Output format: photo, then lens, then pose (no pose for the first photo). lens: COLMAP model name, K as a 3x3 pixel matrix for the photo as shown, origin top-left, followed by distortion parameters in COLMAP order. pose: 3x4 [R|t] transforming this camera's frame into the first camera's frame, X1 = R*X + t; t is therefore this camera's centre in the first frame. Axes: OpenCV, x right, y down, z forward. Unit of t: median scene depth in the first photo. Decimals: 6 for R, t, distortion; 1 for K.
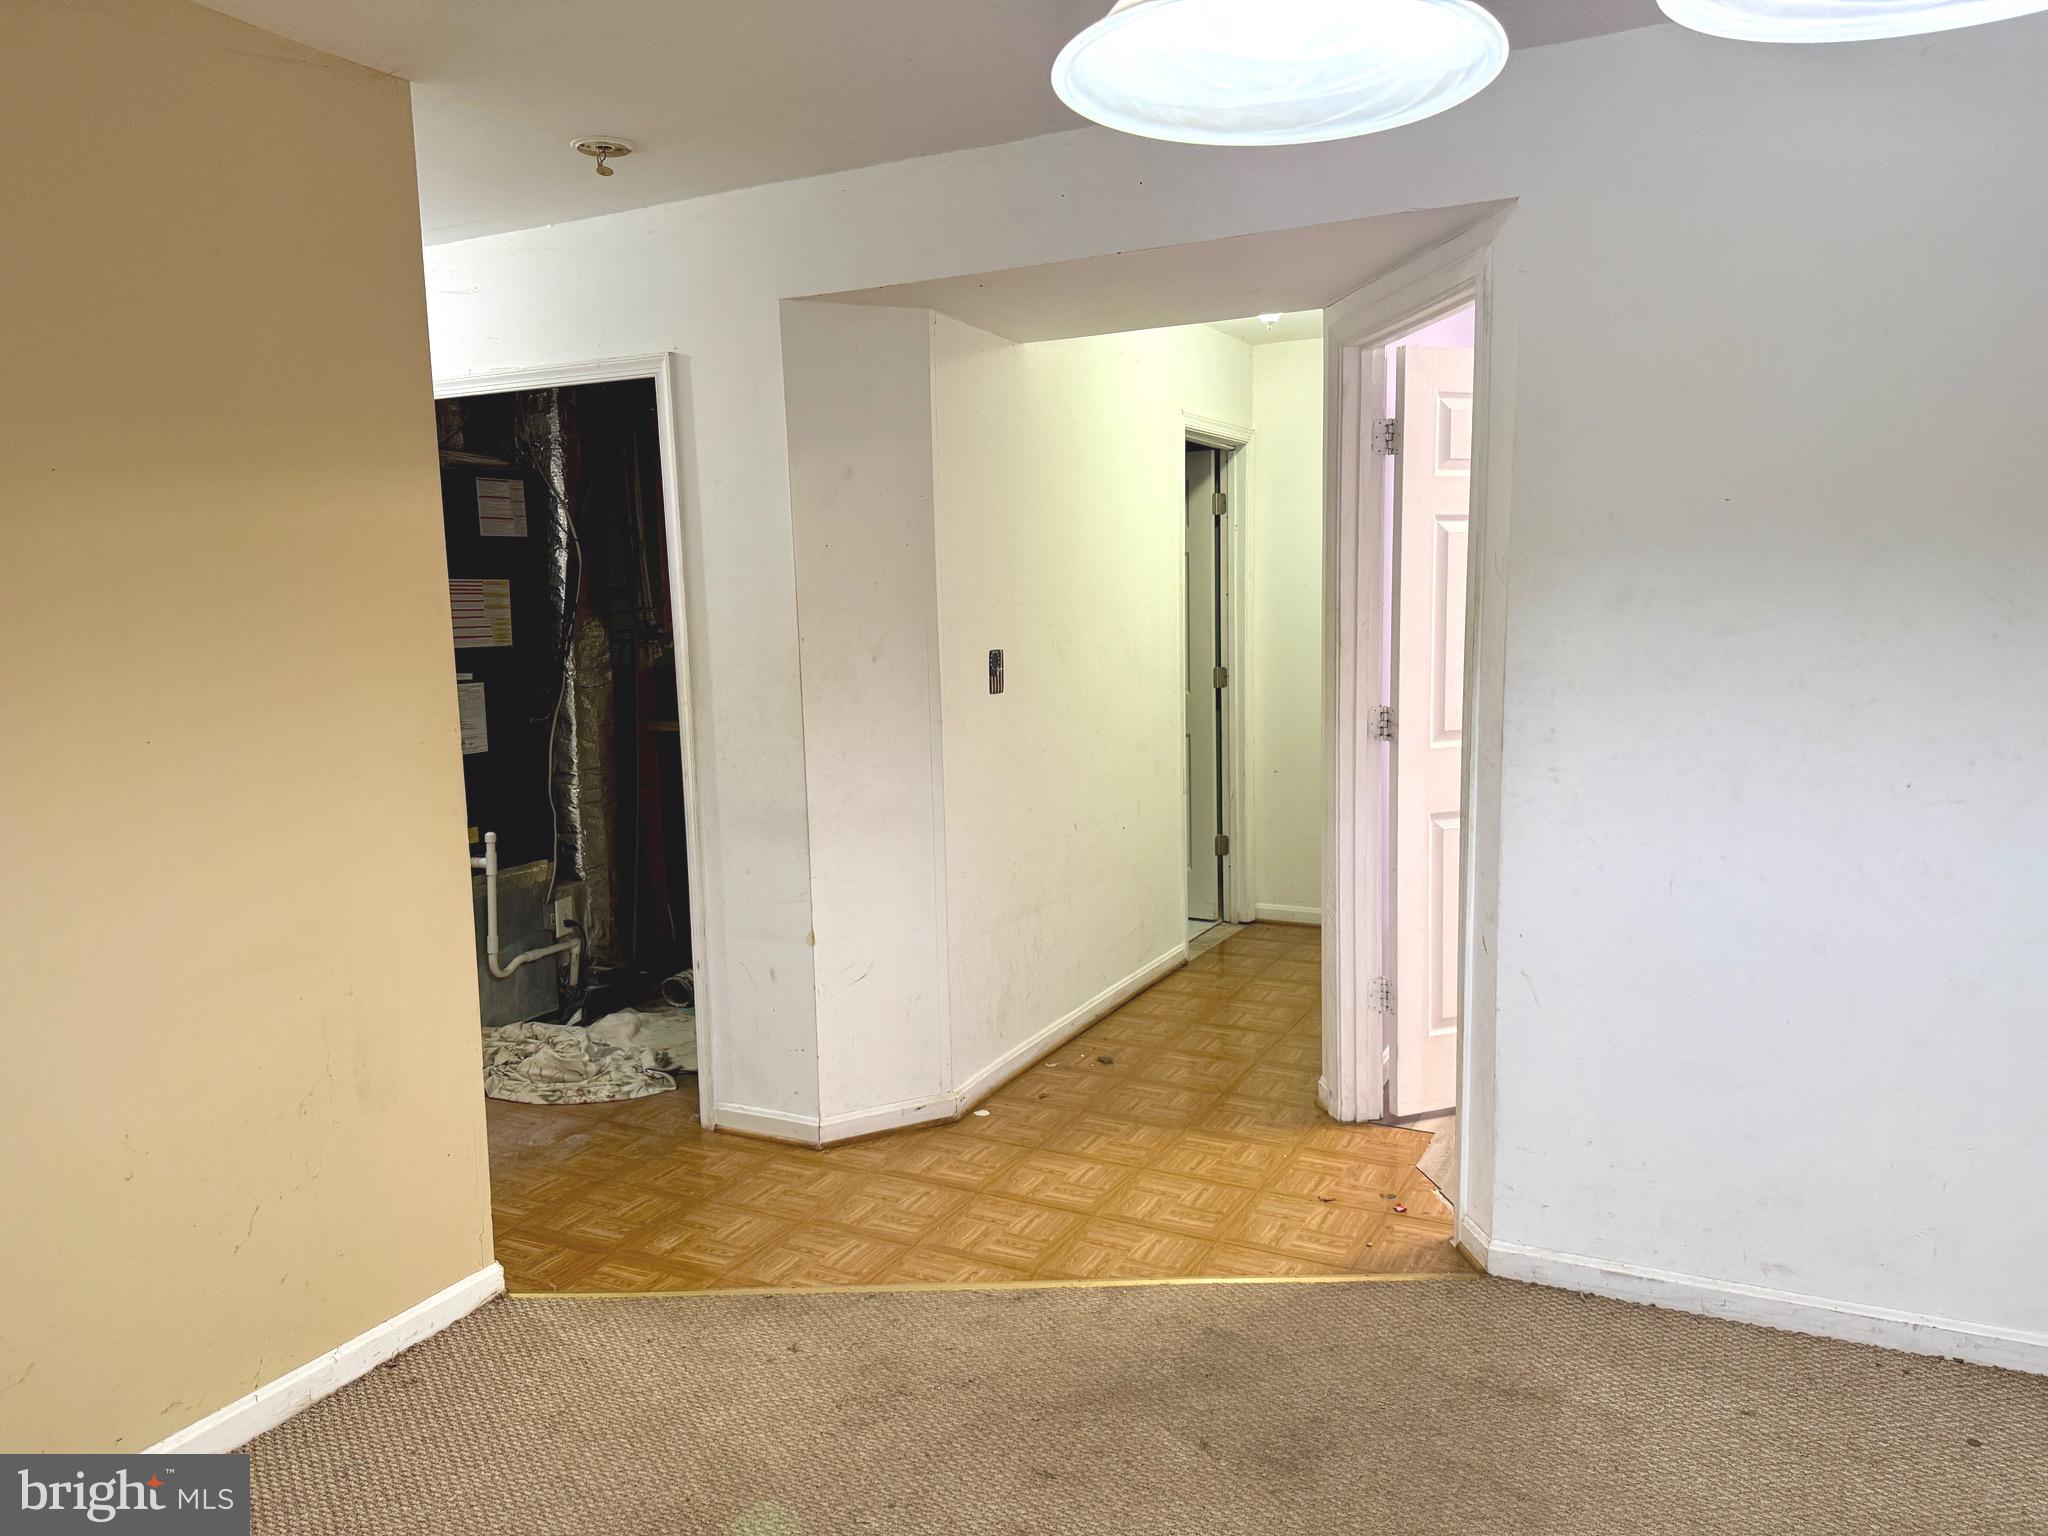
lens RADIAL K [[1425.1, 0, 1021.5], [0, 1425.1, 763.9], [0, 0, 1]] dist [0.041934, -0.070572]
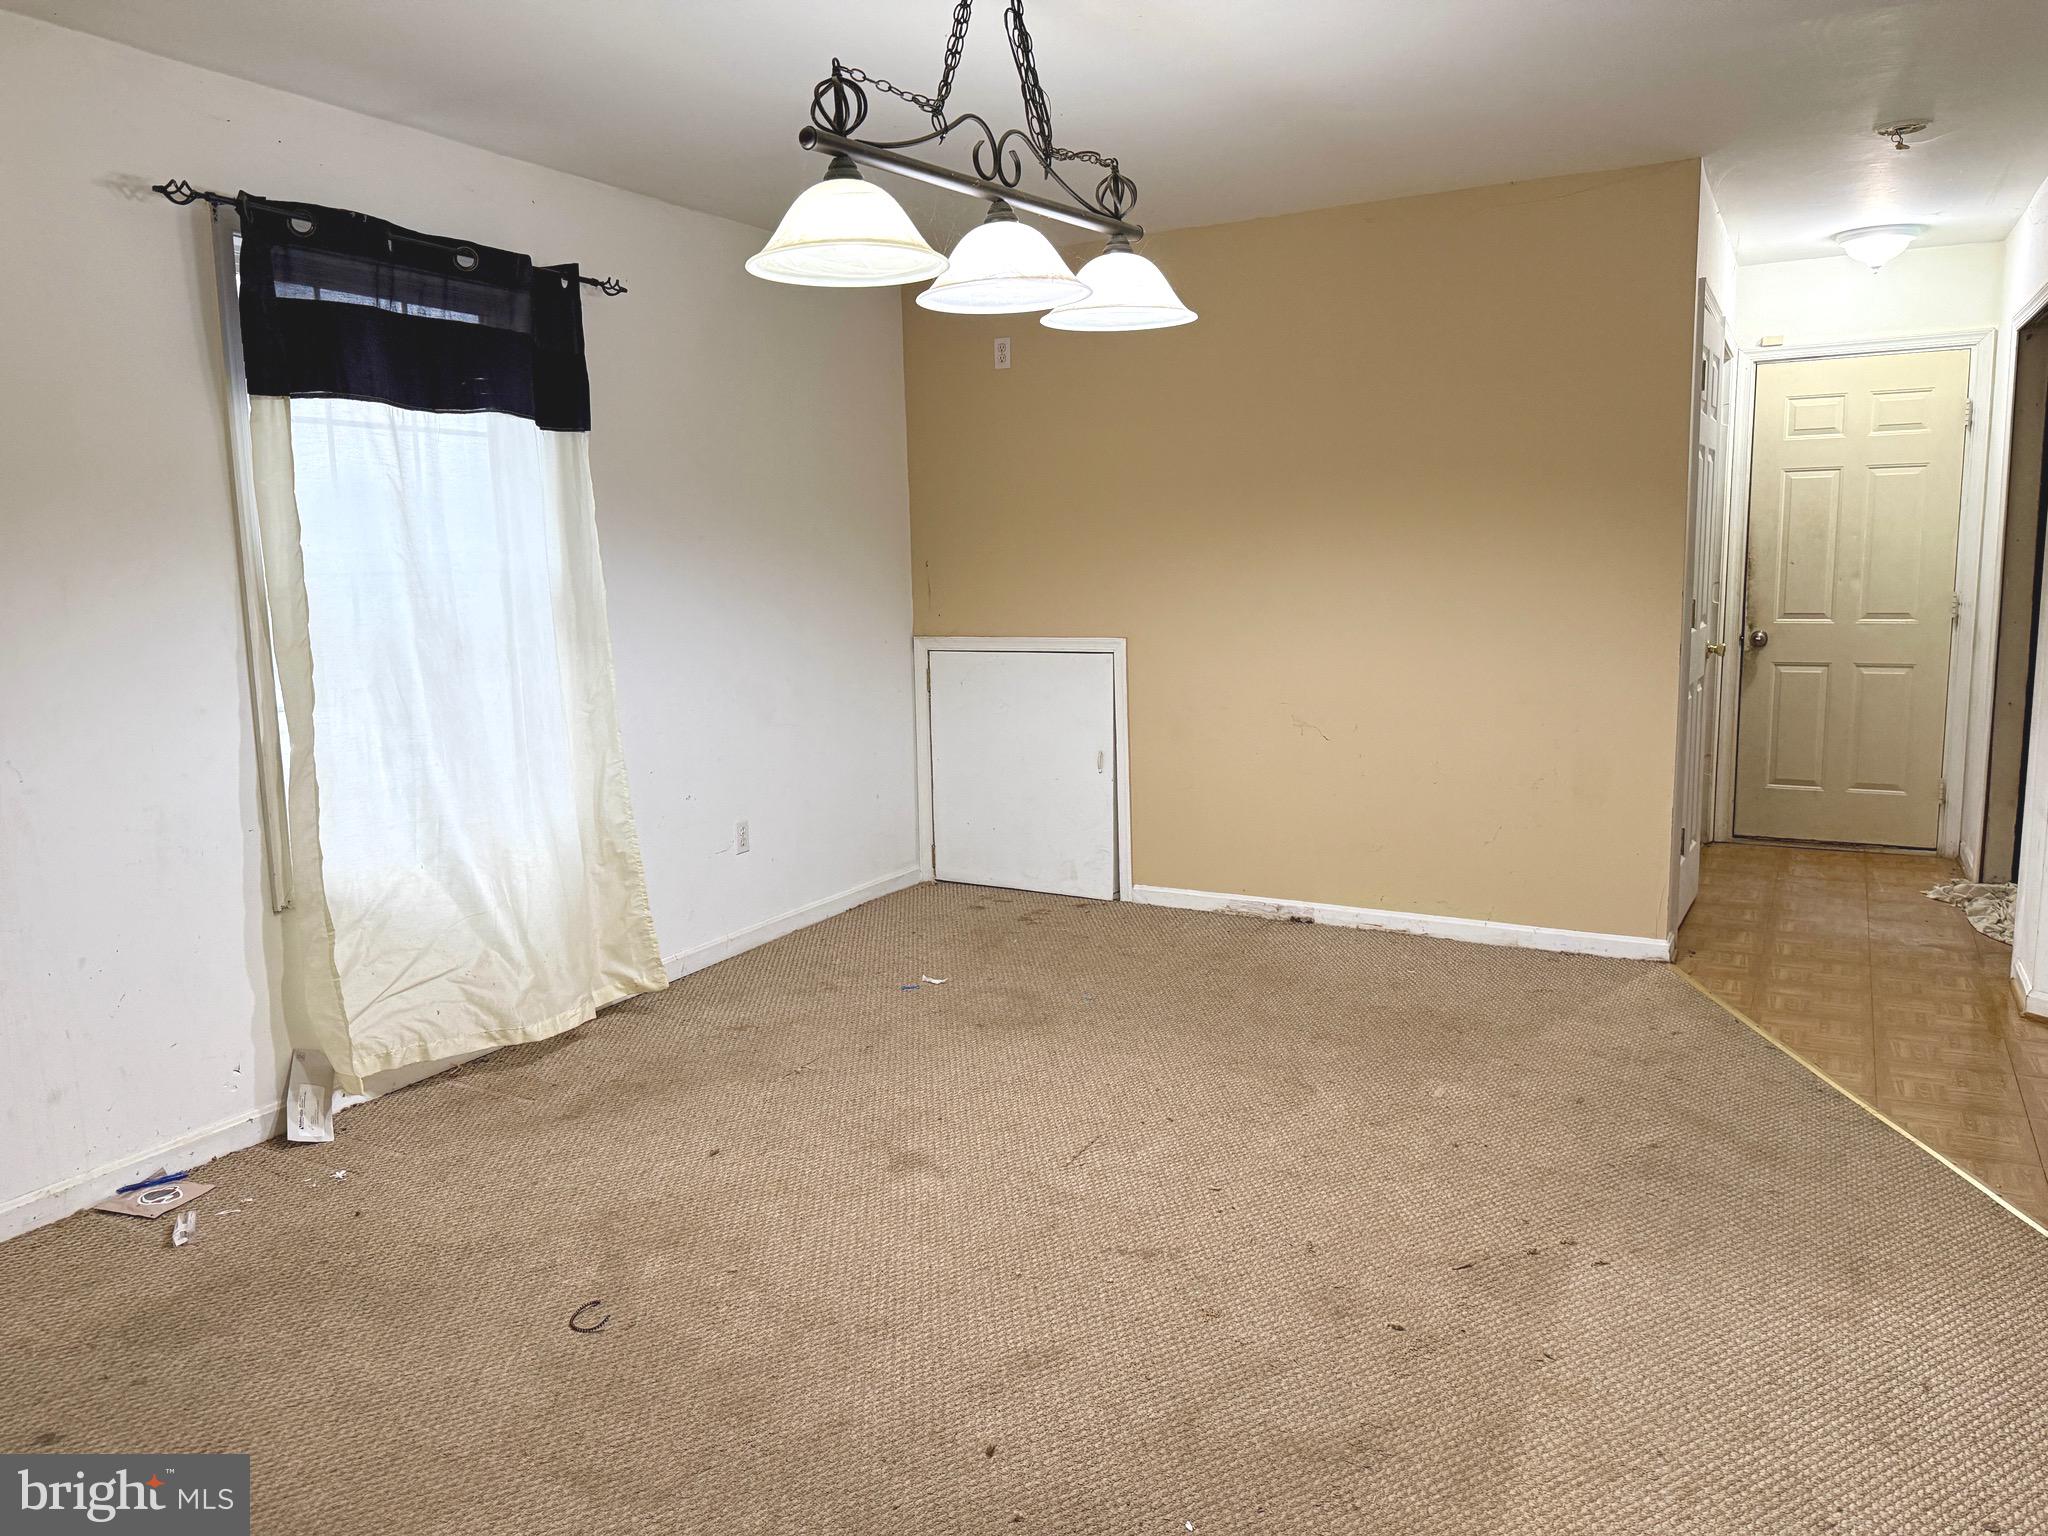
lens RADIAL K [[1425.1, 0, 1021.5], [0, 1425.1, 764.8], [0, 0, 1]] dist [0.041934, -0.070572]
pose [[-0.024357, 0.178028, -0.983724, 1.102981], [-0.089236, 0.979701, 0.179509, -0.043934], [0.995713, 0.092156, -0.007976, 0.317244]]
